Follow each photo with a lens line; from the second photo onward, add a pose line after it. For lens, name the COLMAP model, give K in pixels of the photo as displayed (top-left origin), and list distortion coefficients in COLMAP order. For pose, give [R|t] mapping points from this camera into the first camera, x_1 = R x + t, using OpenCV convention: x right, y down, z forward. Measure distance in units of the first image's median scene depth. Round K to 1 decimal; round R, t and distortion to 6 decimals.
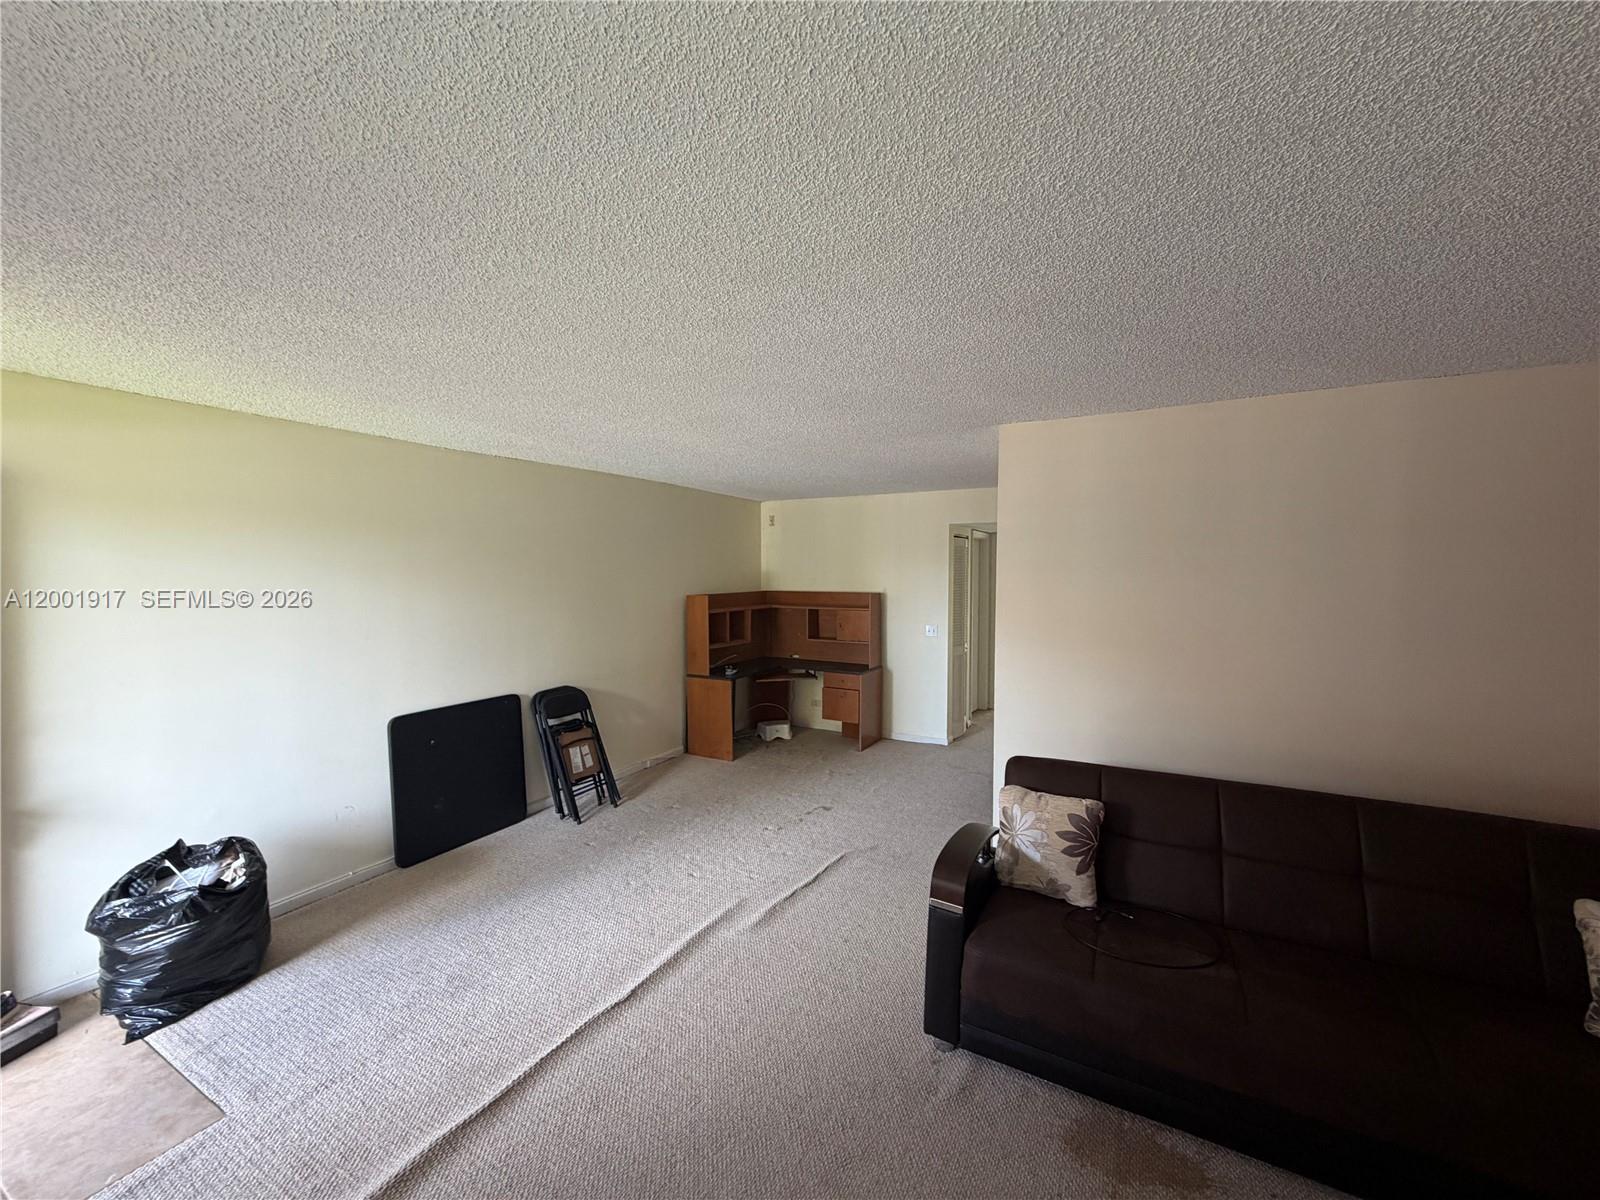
lens RADIAL K [[636.1, 0, 802.6], [0, 636.1, 601.4], [0, 0, 1]] dist [-0.002562, 0.002018]
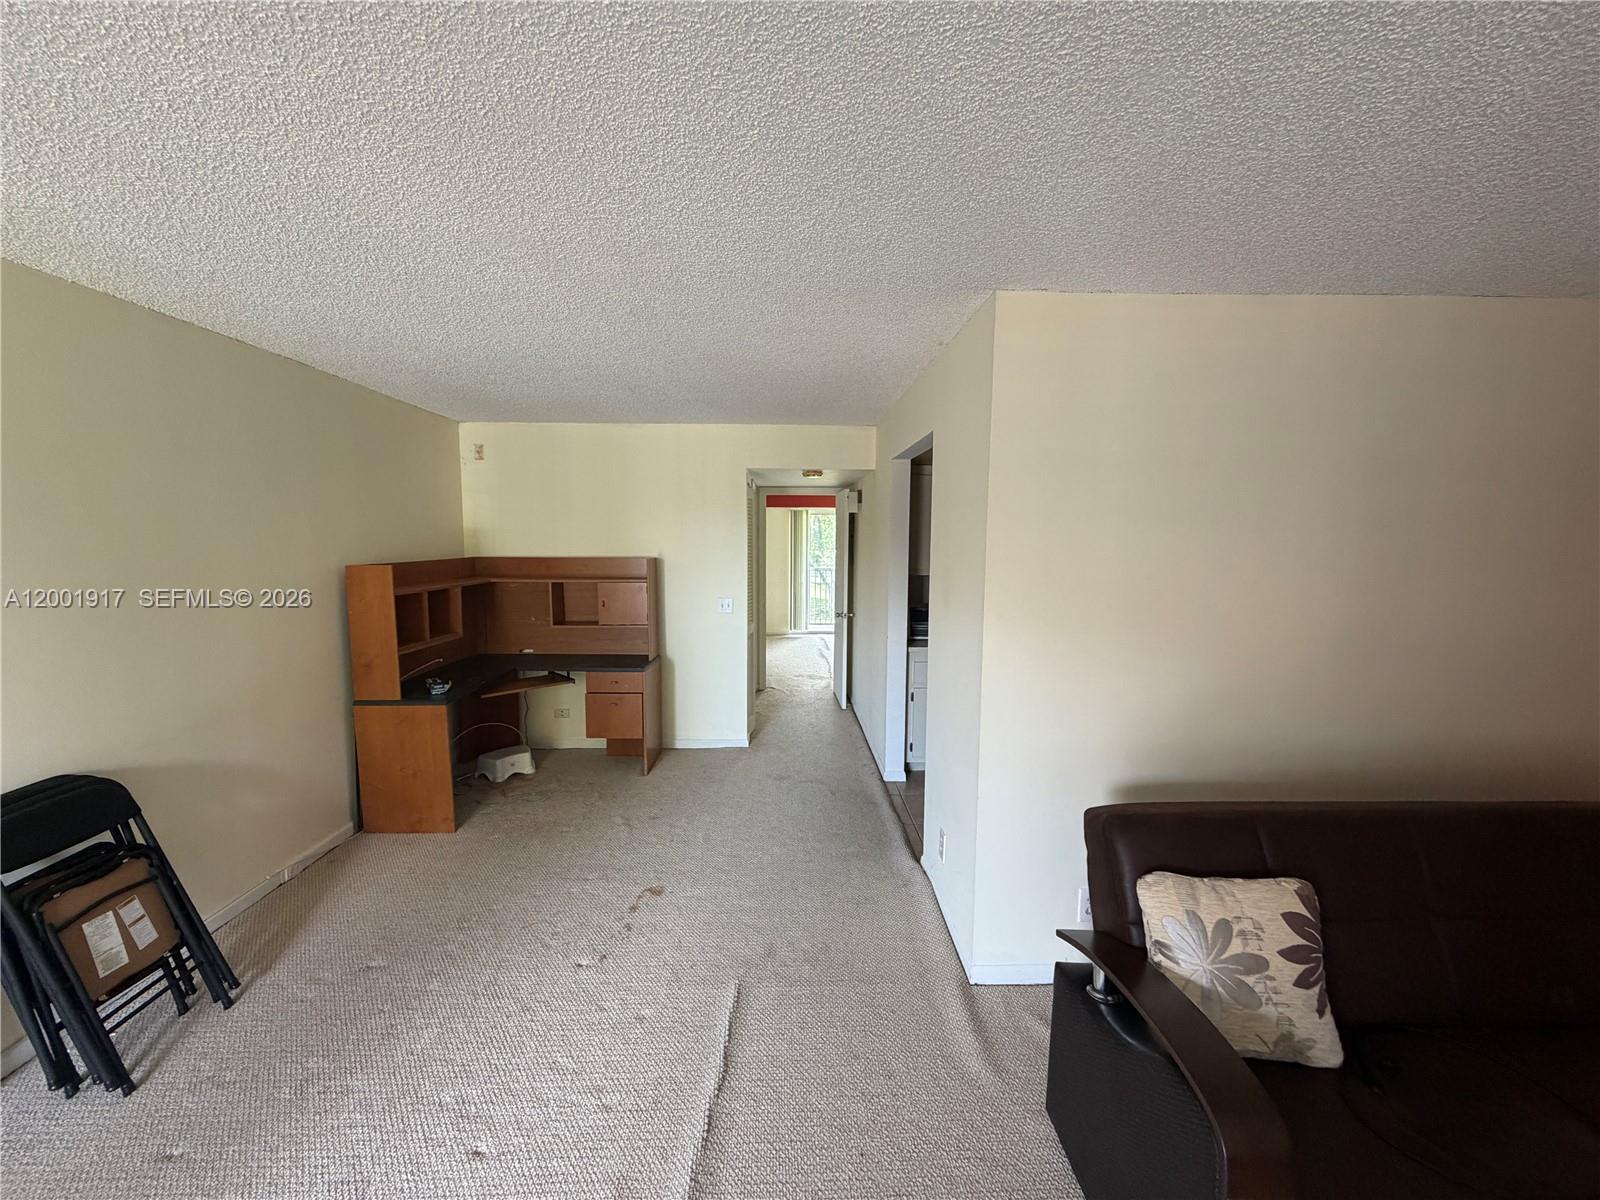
lens RADIAL K [[636.1, 0, 797.8], [0, 636.1, 599.6], [0, 0, 1]] dist [-0.002562, 0.002018]
pose [[0.869963, -0.044388, 0.491116, -0.119271], [0.019851, 0.998285, 0.055065, -0.002763], [-0.492718, -0.038155, 0.869352, 0.320512]]
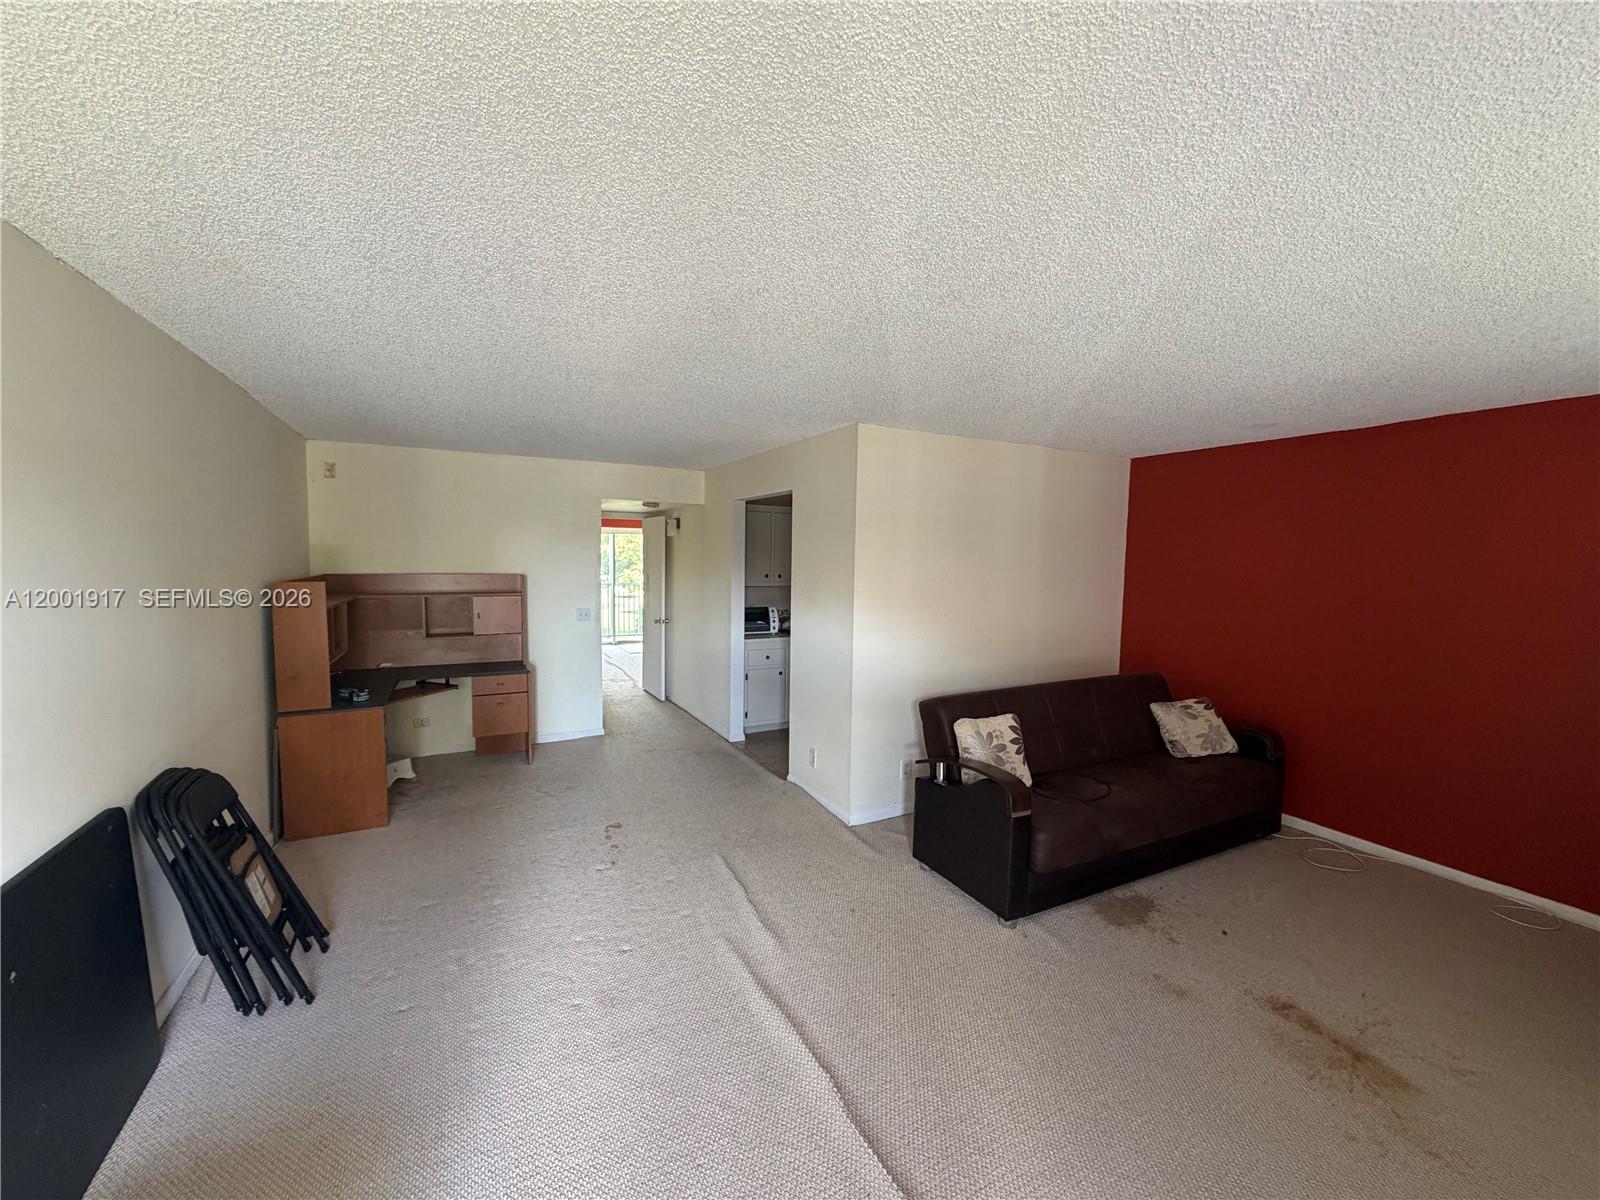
lens RADIAL K [[636.1, 0, 796.8], [0, 636.1, 602.4], [0, 0, 1]] dist [-0.002562, 0.002018]
pose [[0.559360, -0.054151, 0.827154, -0.436229], [0.028222, 0.998529, 0.046286, -0.005459], [-0.828444, -0.002546, 0.560066, 0.273327]]
